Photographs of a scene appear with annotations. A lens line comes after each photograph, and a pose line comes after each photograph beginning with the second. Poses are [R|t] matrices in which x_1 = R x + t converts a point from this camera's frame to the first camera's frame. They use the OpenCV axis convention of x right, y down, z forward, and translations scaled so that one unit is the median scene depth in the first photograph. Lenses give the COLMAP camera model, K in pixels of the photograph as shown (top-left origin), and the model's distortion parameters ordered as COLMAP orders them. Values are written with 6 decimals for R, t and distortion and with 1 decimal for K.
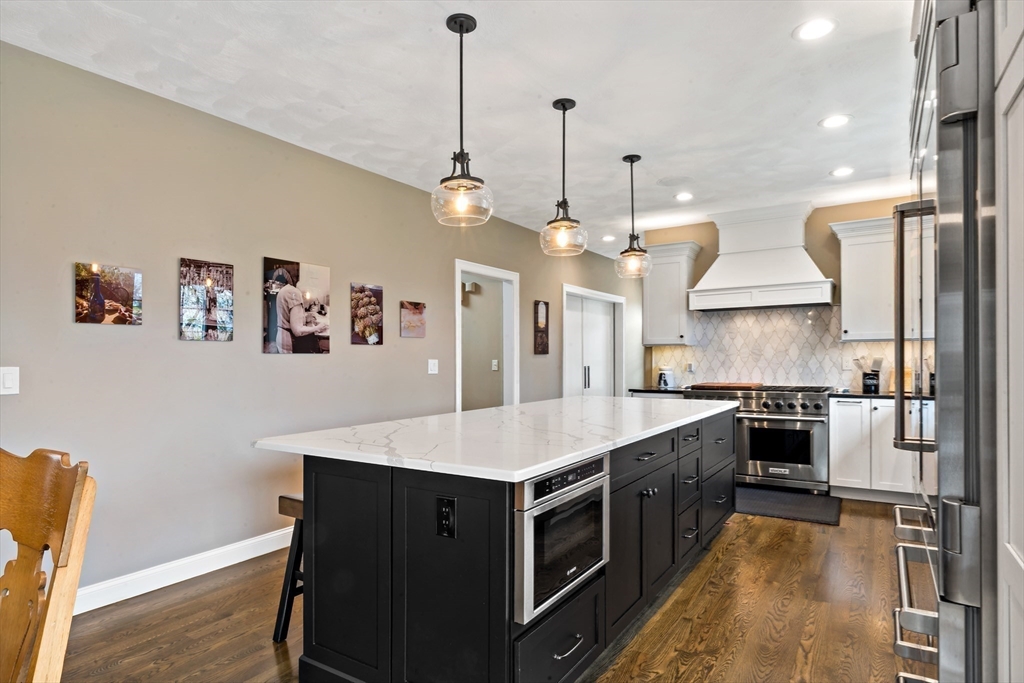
lens RADIAL K [[573.7, 0, 511.6], [0, 573.7, 349.8], [0, 0, 1]] dist [-0.001603, -0.000514]
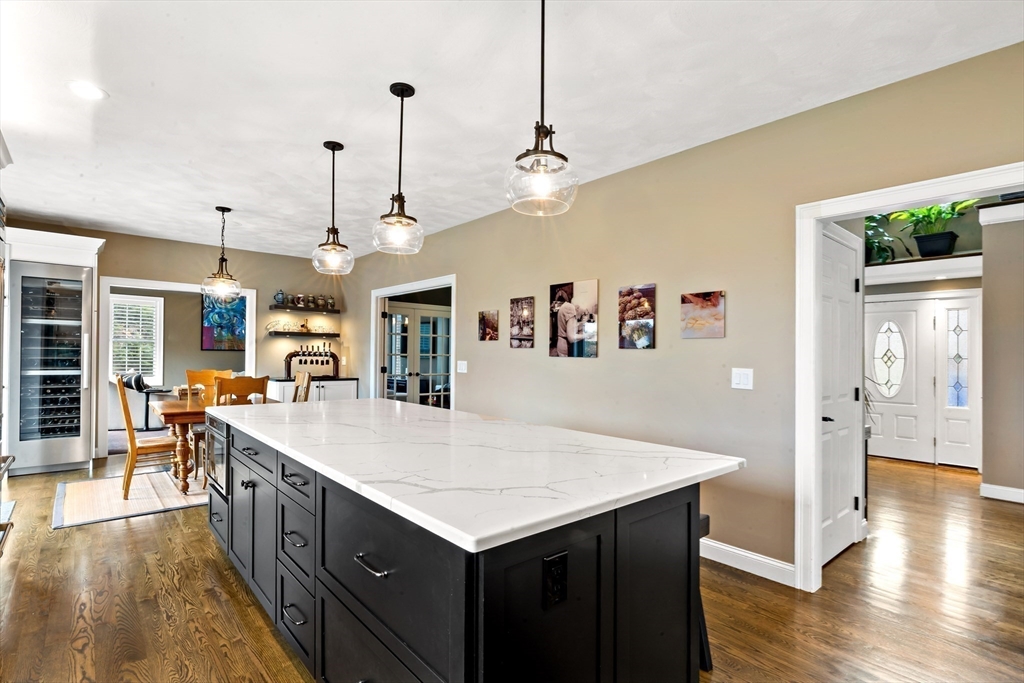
lens RADIAL K [[500.7, 0, 509.7], [0, 500.7, 345.3], [0, 0, 1]] dist [-0.002803, 0.000265]
pose [[-0.286926, -0.012757, -0.957868, 0.616886], [0.001283, 0.999905, -0.013702, -0.003713], [0.957952, -0.005160, -0.286882, 1.062388]]
